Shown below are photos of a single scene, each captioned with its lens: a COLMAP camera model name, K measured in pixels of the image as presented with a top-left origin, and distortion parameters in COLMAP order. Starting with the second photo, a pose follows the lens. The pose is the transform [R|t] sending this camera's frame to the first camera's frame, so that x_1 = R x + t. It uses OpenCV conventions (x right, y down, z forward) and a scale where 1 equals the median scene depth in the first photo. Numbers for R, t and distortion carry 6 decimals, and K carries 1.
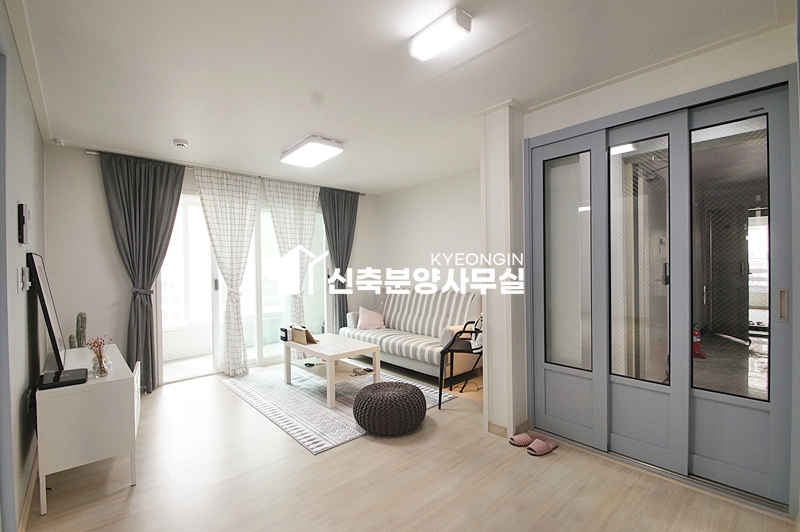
lens RADIAL K [[355.0, 0, 400.0], [0, 355.0, 266.0], [0, 0, 1]] dist [-0.001468, -0.000043]
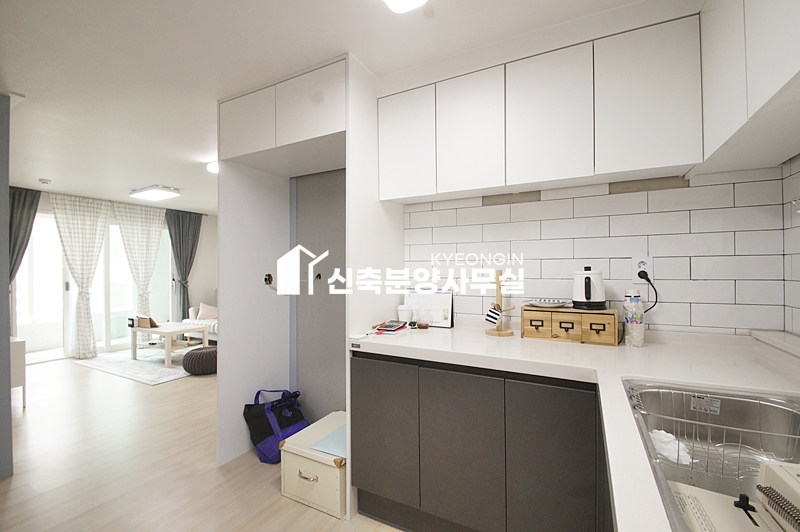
lens RADIAL K [[346.7, 0, 400.0], [0, 346.7, 266.0], [0, 0, 1]] dist [0.002161, -0.016174]
pose [[0.940796, 0.009125, 0.338850, 0.166785], [-0.005676, 0.999922, -0.011170, -0.011182], [-0.338925, 0.008585, 0.940774, -0.512810]]
